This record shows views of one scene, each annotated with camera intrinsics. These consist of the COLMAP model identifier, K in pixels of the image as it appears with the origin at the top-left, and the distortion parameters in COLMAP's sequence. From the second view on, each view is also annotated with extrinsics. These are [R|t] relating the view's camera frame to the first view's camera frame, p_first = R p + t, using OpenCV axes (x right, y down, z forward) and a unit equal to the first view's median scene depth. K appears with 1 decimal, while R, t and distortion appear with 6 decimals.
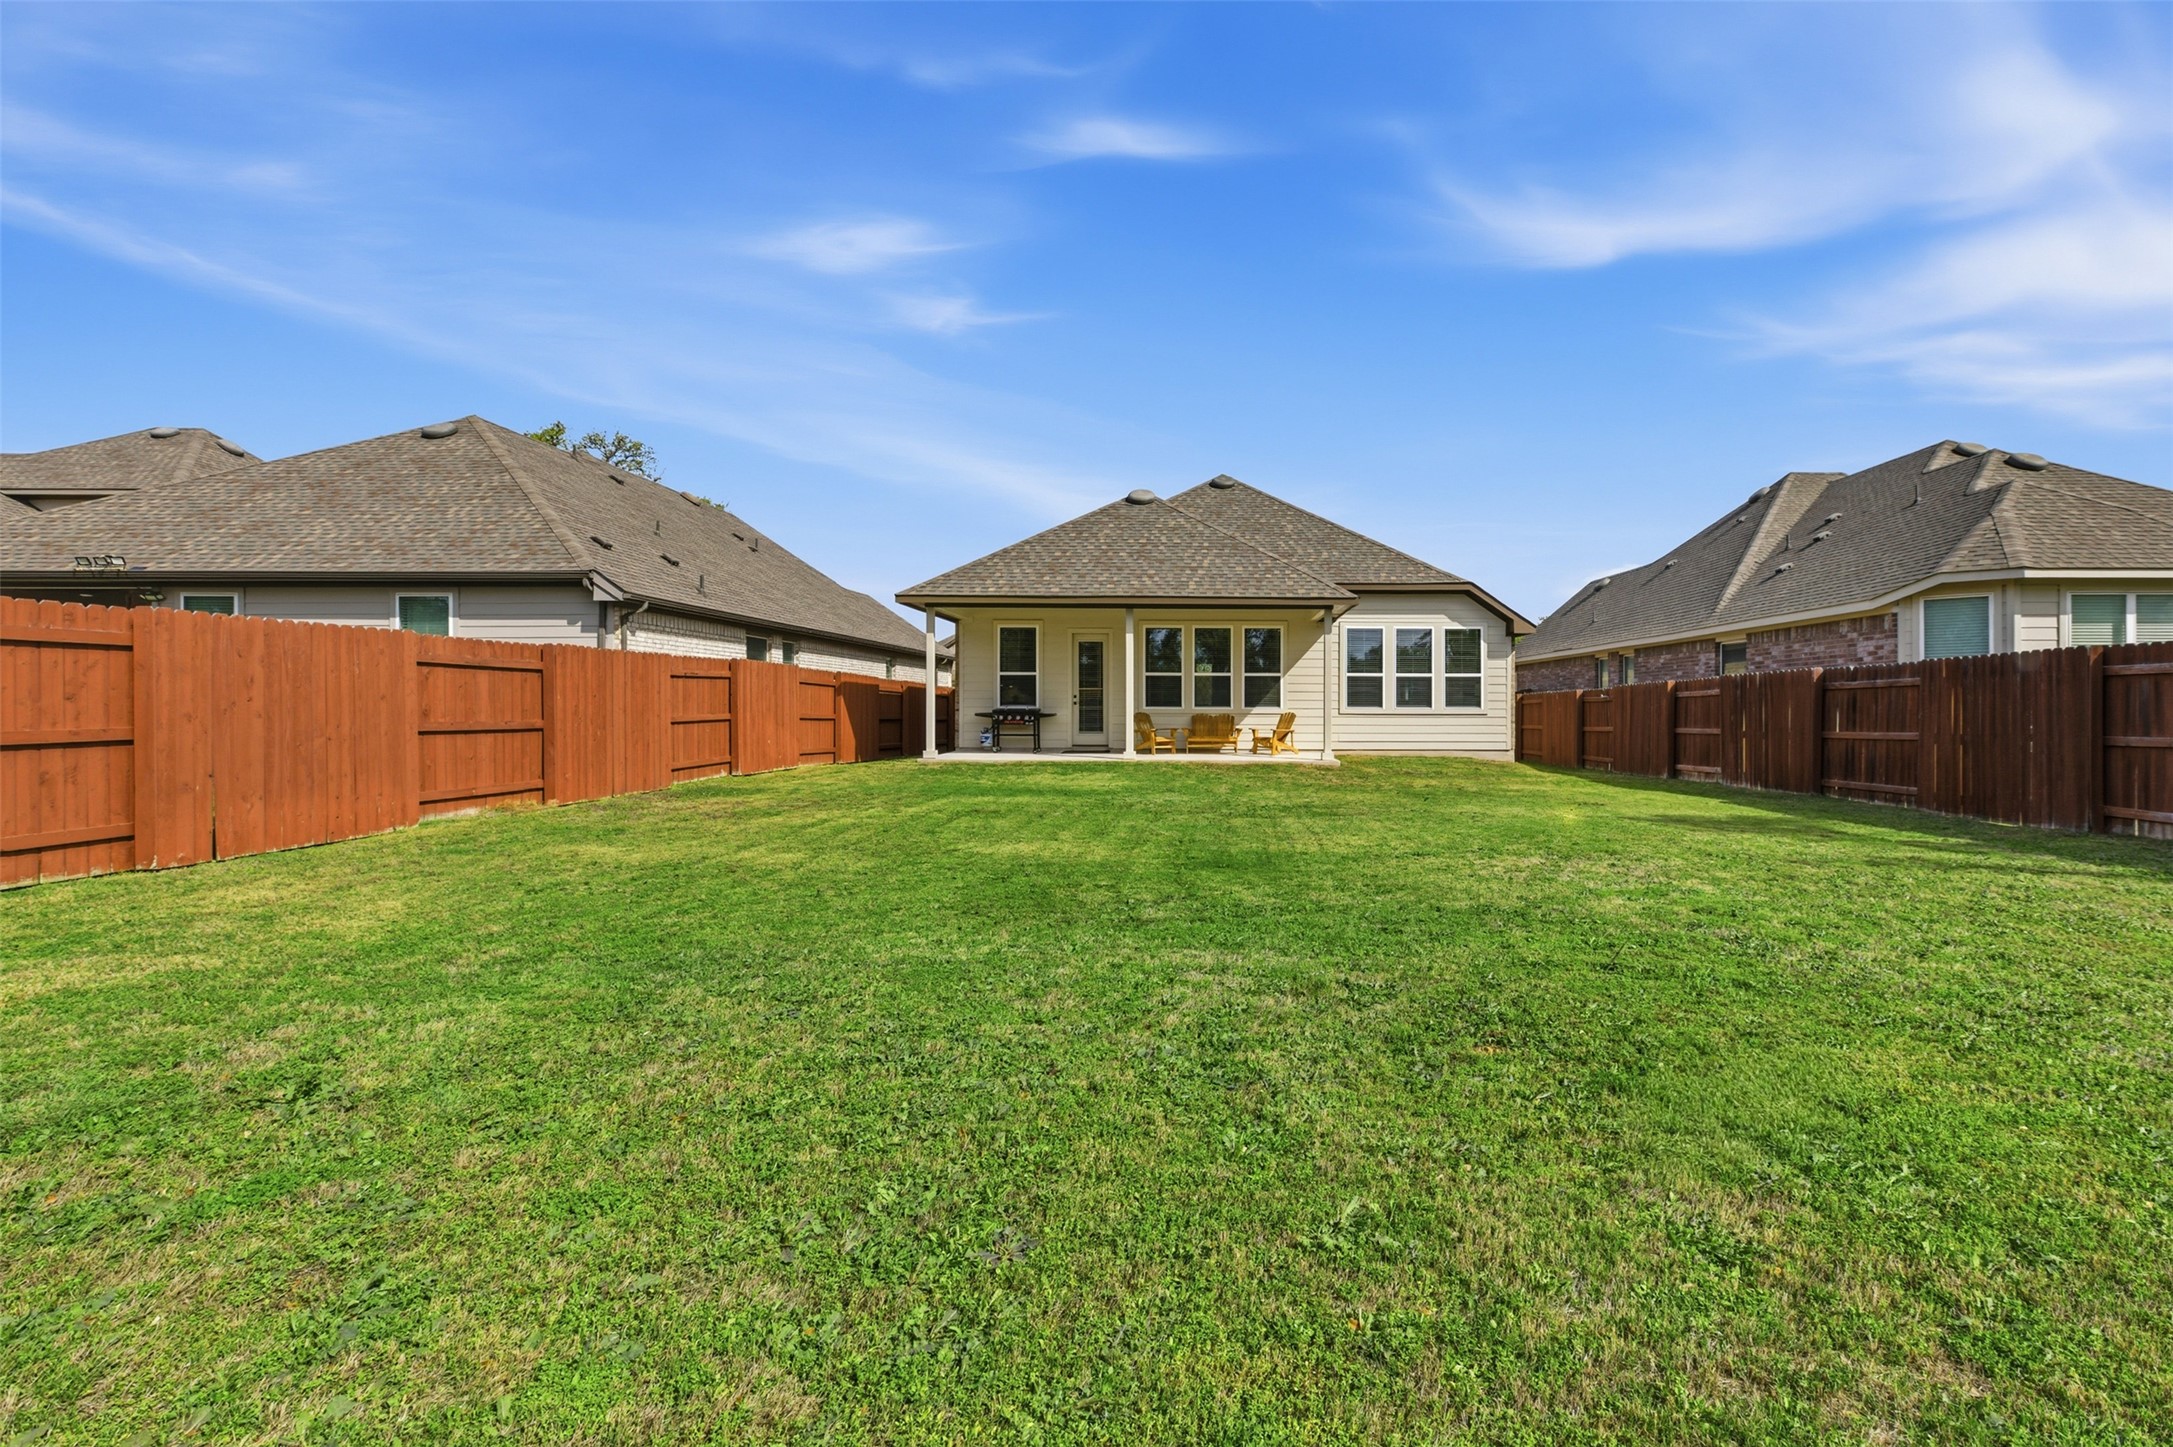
lens RADIAL K [[1044.9, 0, 1175.6], [0, 1044.9, 723.5], [0, 0, 1]] dist [-0.000344, 0.000221]
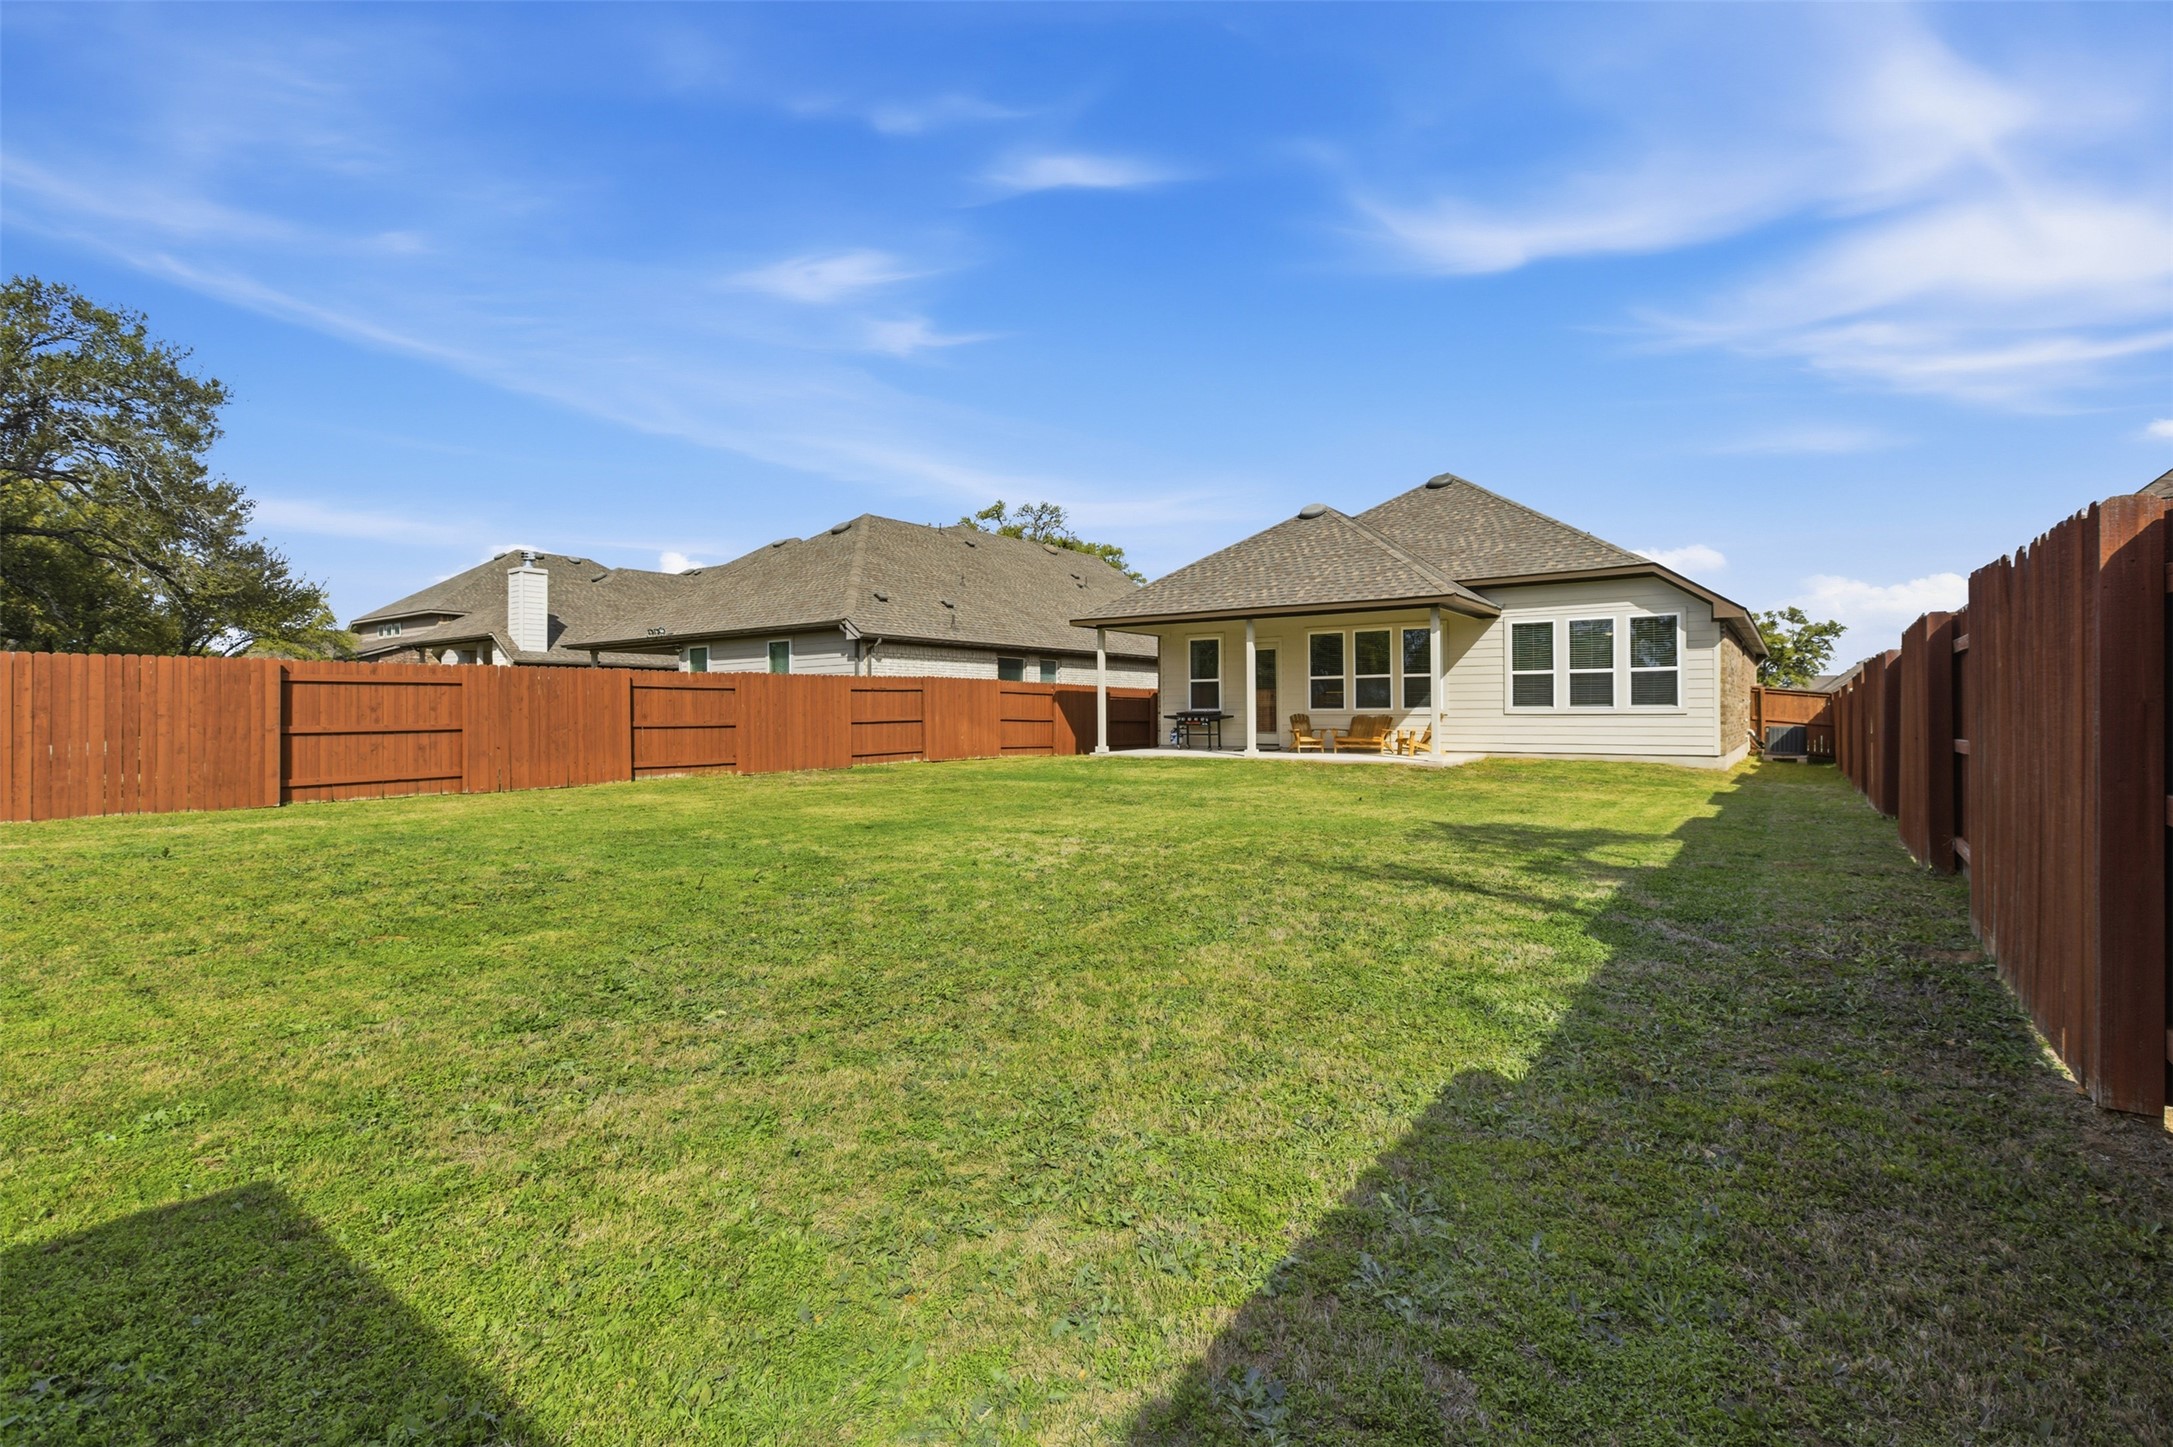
lens RADIAL K [[1009.9, 0, 1092.5], [0, 1009.9, 695.3], [0, 0, 1]] dist [-0.005008, 0.000755]
pose [[0.813368, -0.017343, -0.581491, 0.391038], [-0.001458, 0.999492, -0.031849, 0.003452], [0.581748, 0.026752, 0.812929, 0.038787]]
